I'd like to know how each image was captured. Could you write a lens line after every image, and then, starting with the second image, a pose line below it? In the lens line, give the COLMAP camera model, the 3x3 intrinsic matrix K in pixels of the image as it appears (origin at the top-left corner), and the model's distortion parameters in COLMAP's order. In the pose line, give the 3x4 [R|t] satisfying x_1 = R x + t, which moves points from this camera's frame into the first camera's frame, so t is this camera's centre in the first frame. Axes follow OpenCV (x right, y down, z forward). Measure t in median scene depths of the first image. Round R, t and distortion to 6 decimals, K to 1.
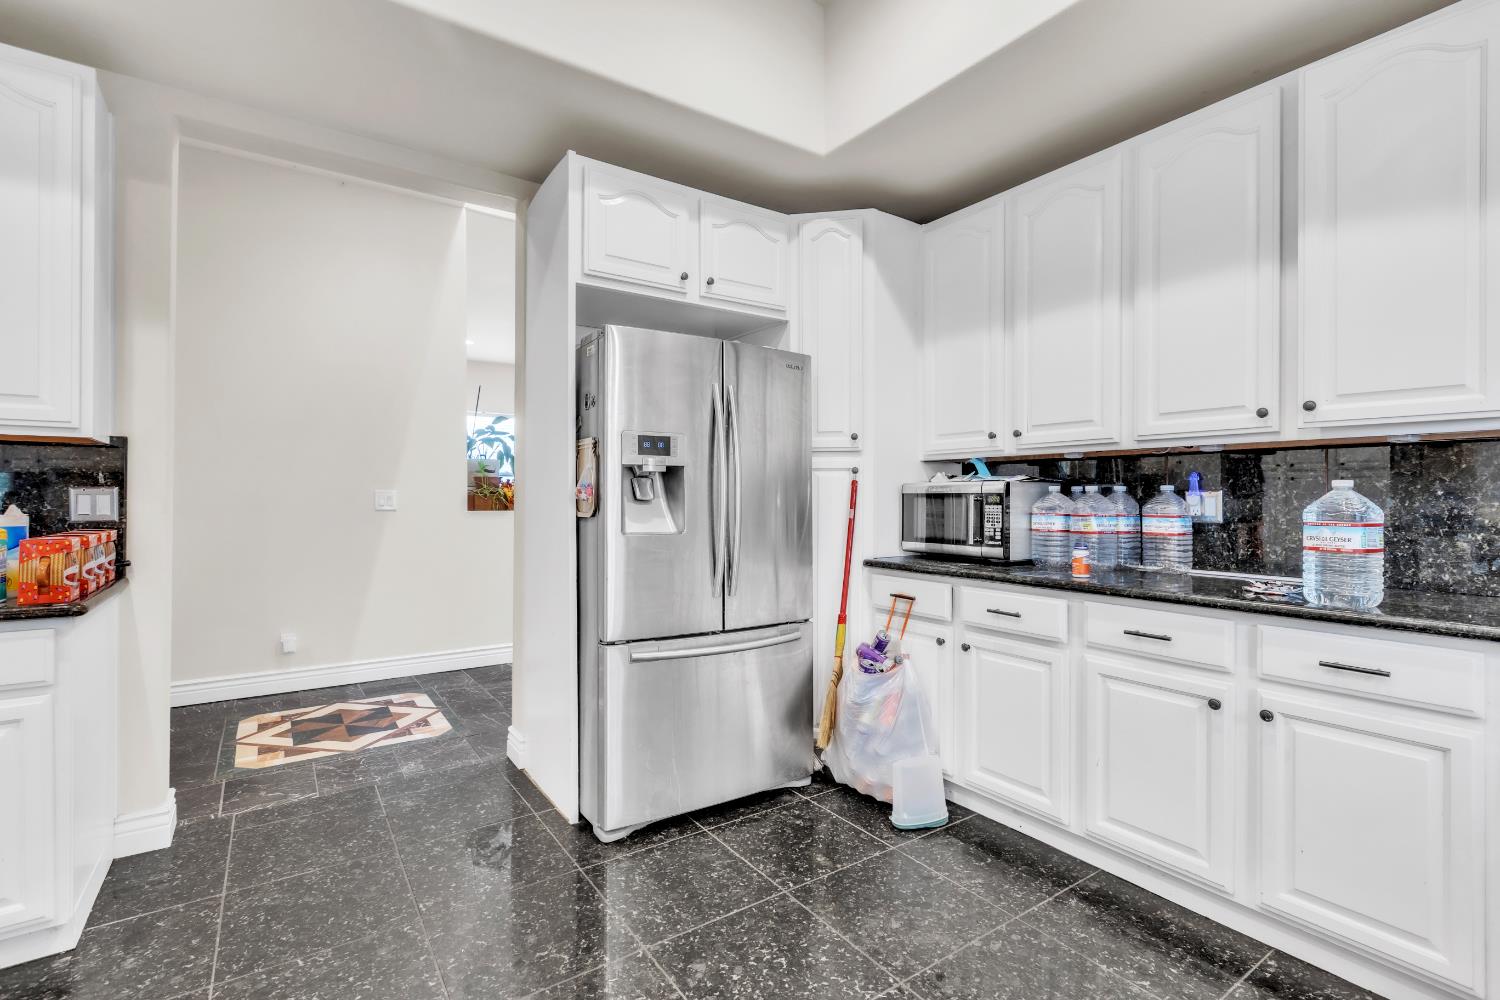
lens RADIAL K [[675.2, 0, 765.4], [0, 675.2, 494.4], [0, 0, 1]] dist [0.000808, -0.000170]
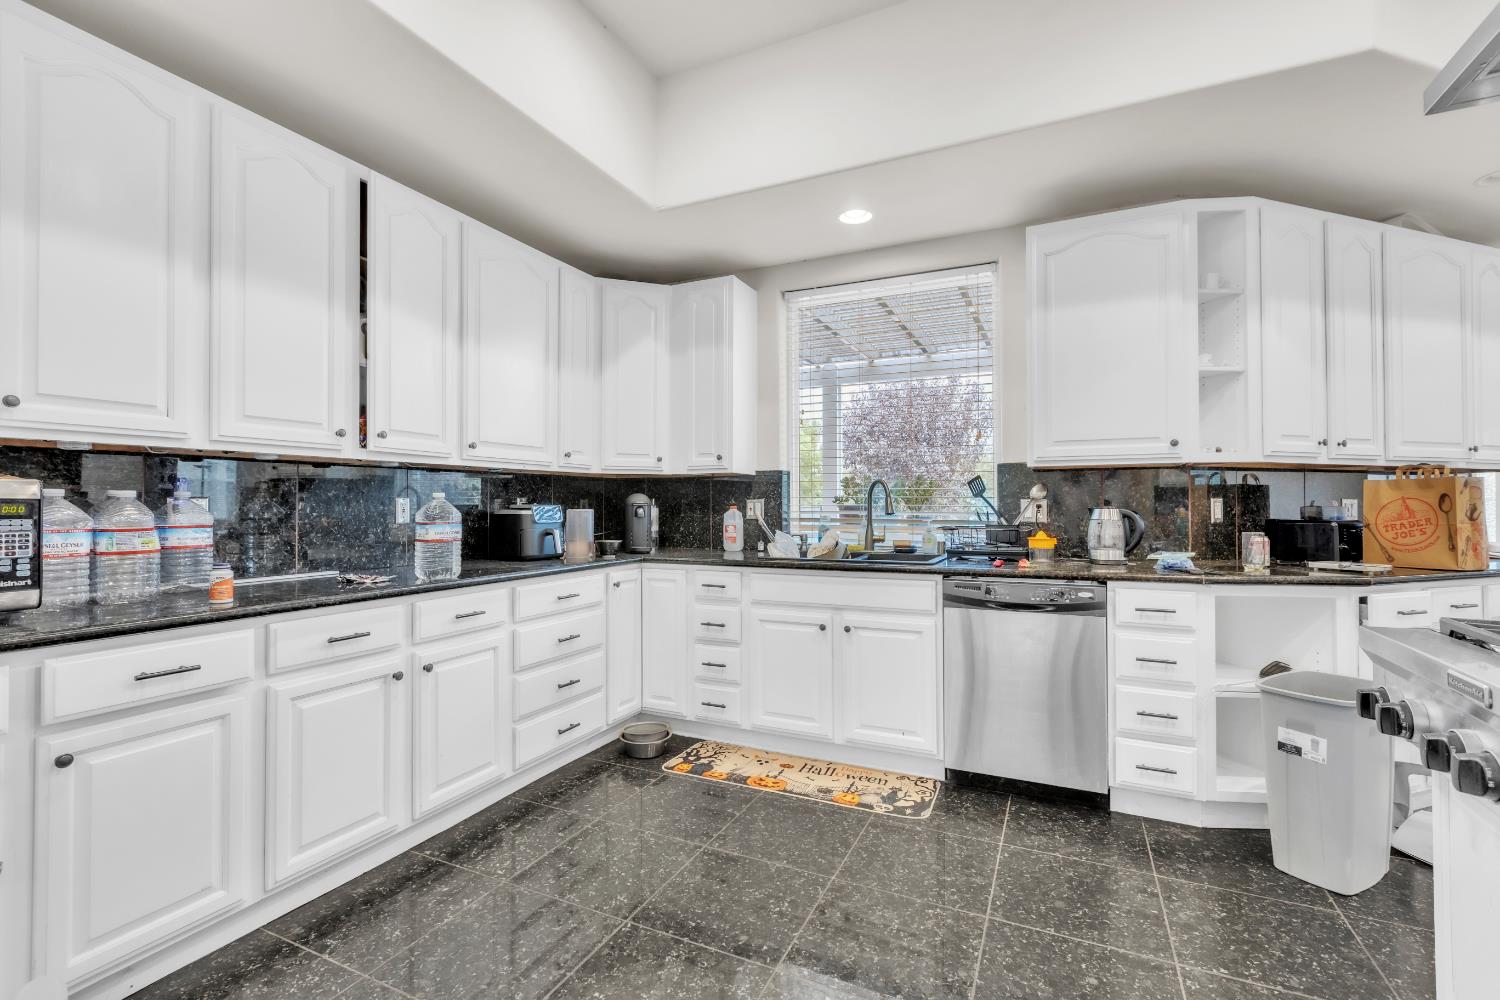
lens RADIAL K [[675.2, 0, 760.8], [0, 675.2, 500.8], [0, 0, 1]] dist [0.000808, -0.000170]
pose [[-0.504243, 0.010093, 0.863503, -0.622706], [0.001231, 0.999939, -0.010969, 0.009380], [-0.863561, -0.004468, -0.504224, 0.921233]]
